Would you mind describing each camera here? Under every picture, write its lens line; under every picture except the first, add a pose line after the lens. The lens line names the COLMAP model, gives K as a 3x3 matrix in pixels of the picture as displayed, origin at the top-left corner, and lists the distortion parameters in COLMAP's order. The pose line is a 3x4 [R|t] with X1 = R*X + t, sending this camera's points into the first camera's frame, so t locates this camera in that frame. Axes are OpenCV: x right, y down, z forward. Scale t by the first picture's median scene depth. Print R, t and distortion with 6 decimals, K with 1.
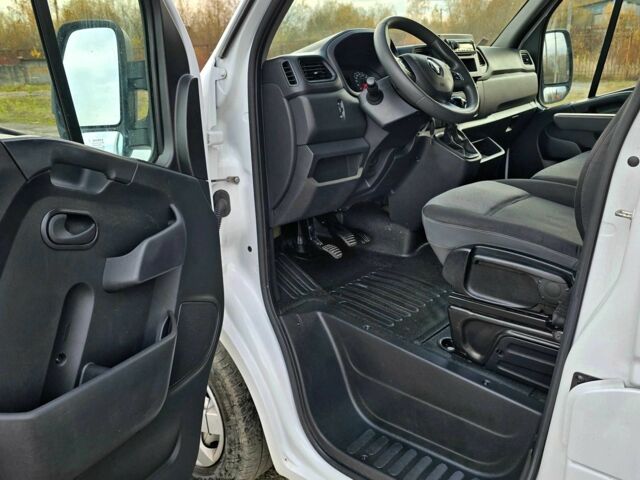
lens RADIAL K [[515.2, 0, 320.0], [0, 515.2, 240.0], [0, 0, 1]] dist [0.063147, -0.004681]
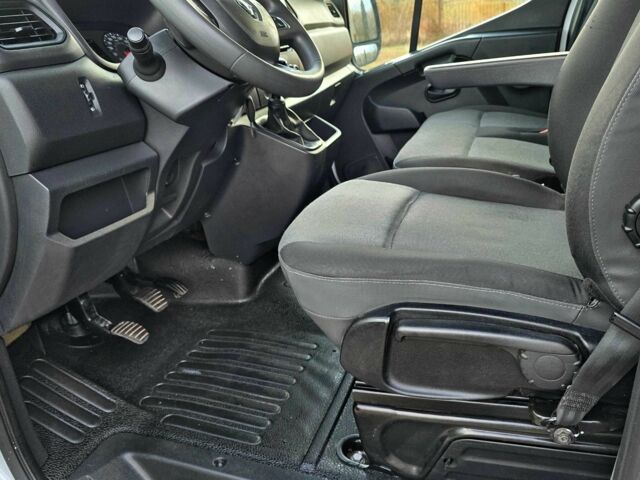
lens RADIAL K [[610.0, 0, 321.7], [0, 610.0, 245.0], [0, 0, 1]] dist [0.107402, -0.163041]
pose [[0.925617, -0.199580, 0.321561, 0.023313], [0.201214, 0.979132, 0.028512, -0.064364], [-0.320541, 0.038311, 0.946460, 0.289404]]
